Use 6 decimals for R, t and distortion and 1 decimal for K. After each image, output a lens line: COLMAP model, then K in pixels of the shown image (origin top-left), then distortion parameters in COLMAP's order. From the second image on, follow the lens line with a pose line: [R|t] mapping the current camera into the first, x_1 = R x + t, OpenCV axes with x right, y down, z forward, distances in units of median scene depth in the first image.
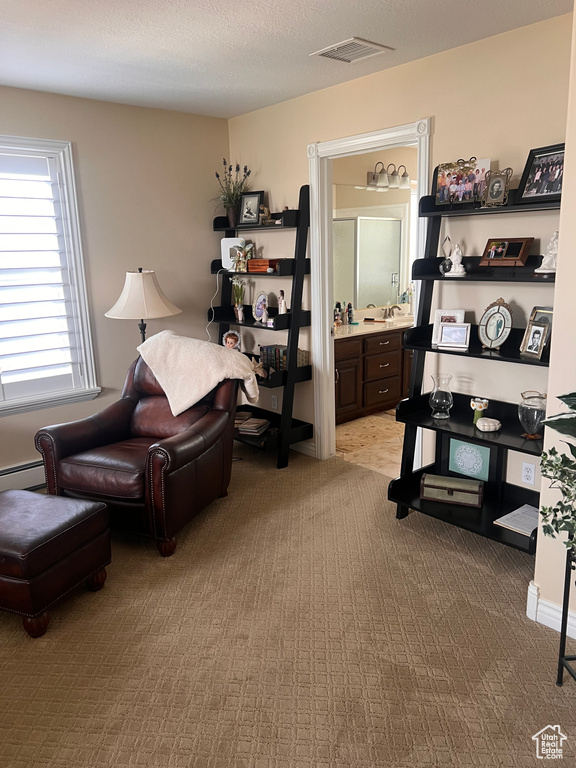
lens RADIAL K [[580.3, 0, 288.5], [0, 580.3, 384.2], [0, 0, 1]] dist [0.070061, -0.071677]
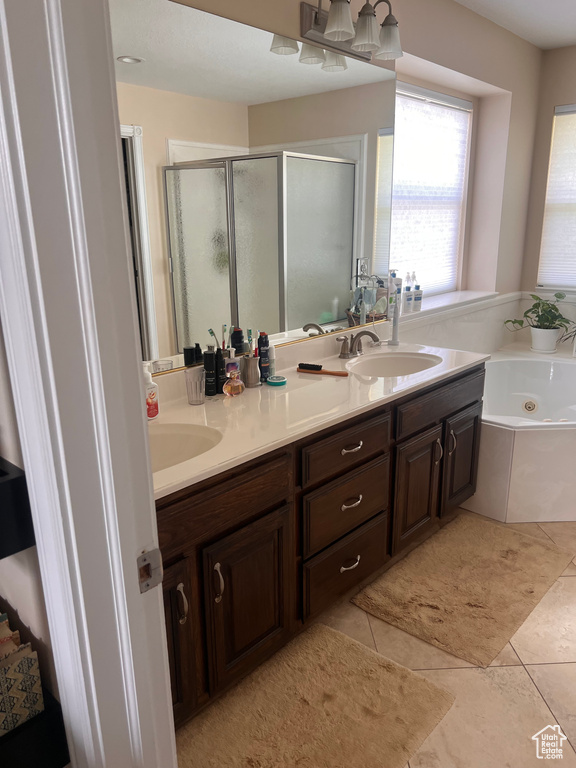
lens RADIAL K [[580.3, 0, 288.3], [0, 580.3, 385.2], [0, 0, 1]] dist [0.070061, -0.071677]
pose [[0.993157, -0.019382, 0.115171, 0.074171], [0.013660, 0.998642, 0.050272, -0.121656], [-0.115989, -0.048355, 0.992073, 0.583198]]
